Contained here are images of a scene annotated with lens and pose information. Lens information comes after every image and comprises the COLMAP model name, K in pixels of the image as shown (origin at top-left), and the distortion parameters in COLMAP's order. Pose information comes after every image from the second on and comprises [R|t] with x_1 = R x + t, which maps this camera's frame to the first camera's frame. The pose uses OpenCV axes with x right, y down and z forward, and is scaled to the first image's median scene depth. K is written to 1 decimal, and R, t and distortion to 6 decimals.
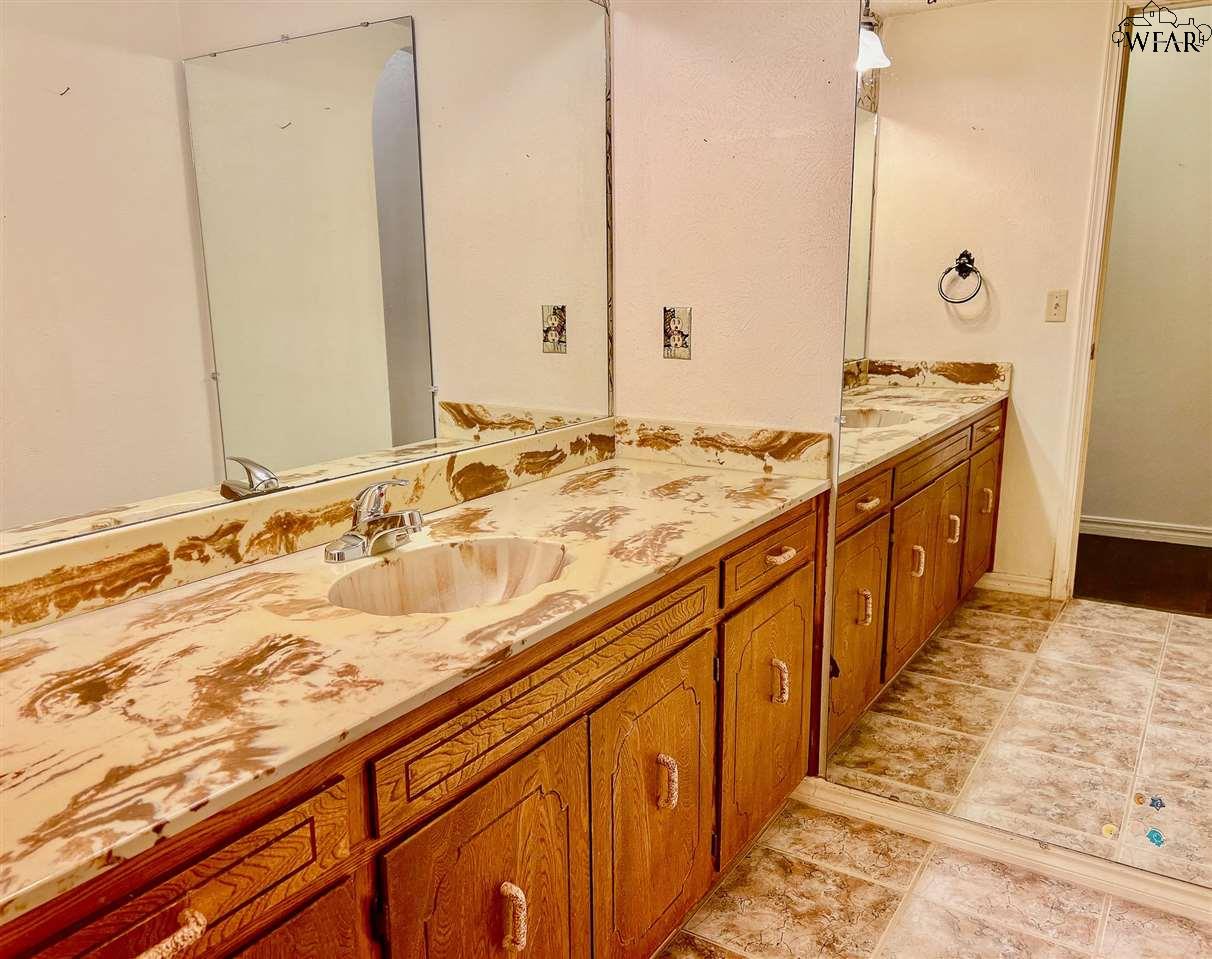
lens RADIAL K [[965.0, 0, 606.0], [0, 965.0, 479.5], [0, 0, 1]] dist [0.035066, 0.015639]
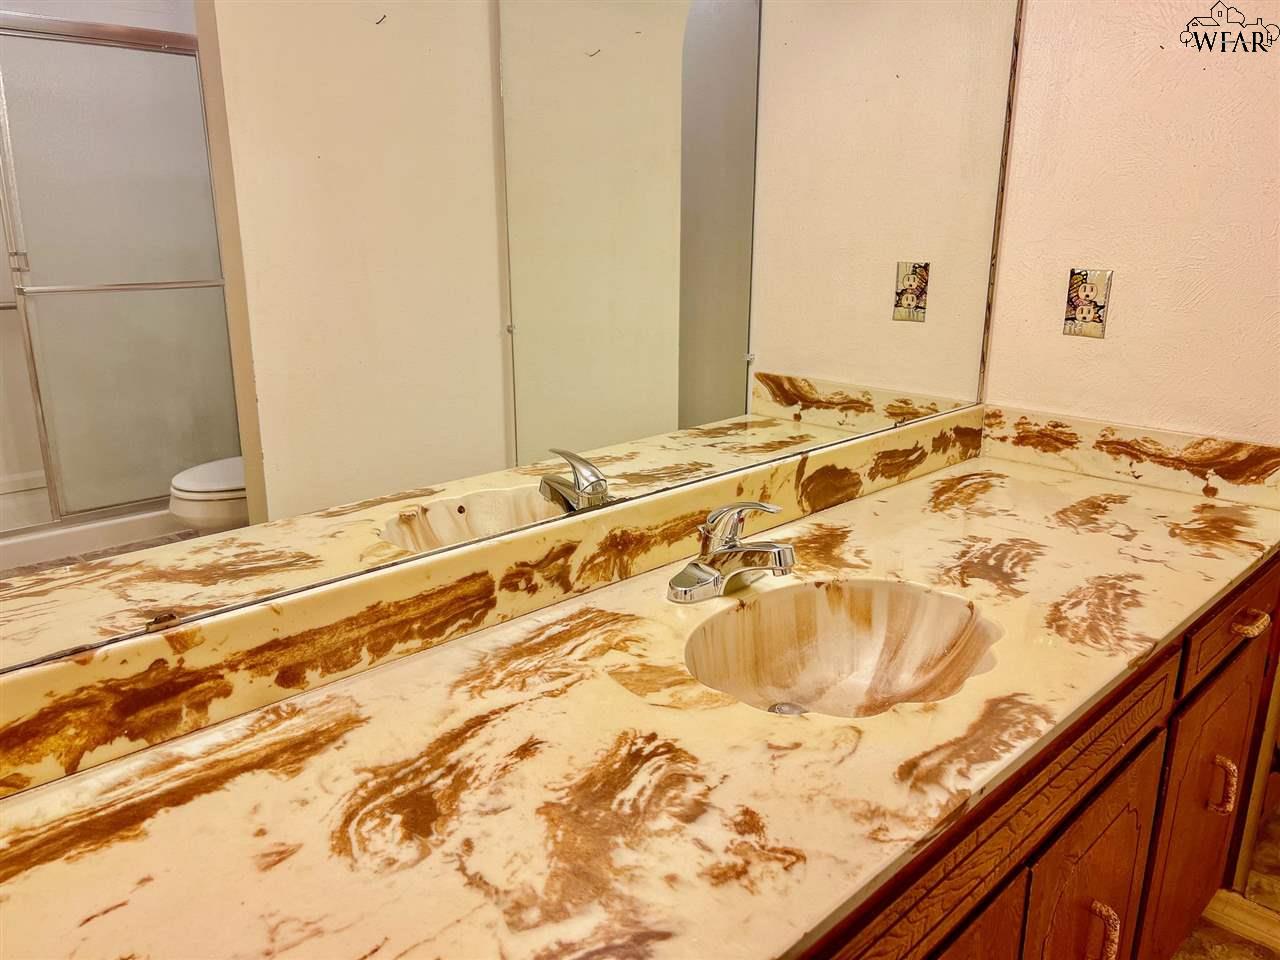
lens RADIAL K [[967.3, 0, 640.0], [0, 967.3, 480.0], [0, 0, 1]] dist [0.200825, -0.272086]
pose [[0.975253, 0.075979, -0.207627, -0.158158], [-0.062853, 0.995627, 0.069113, -0.069597], [0.211970, -0.054353, 0.975763, 0.222188]]
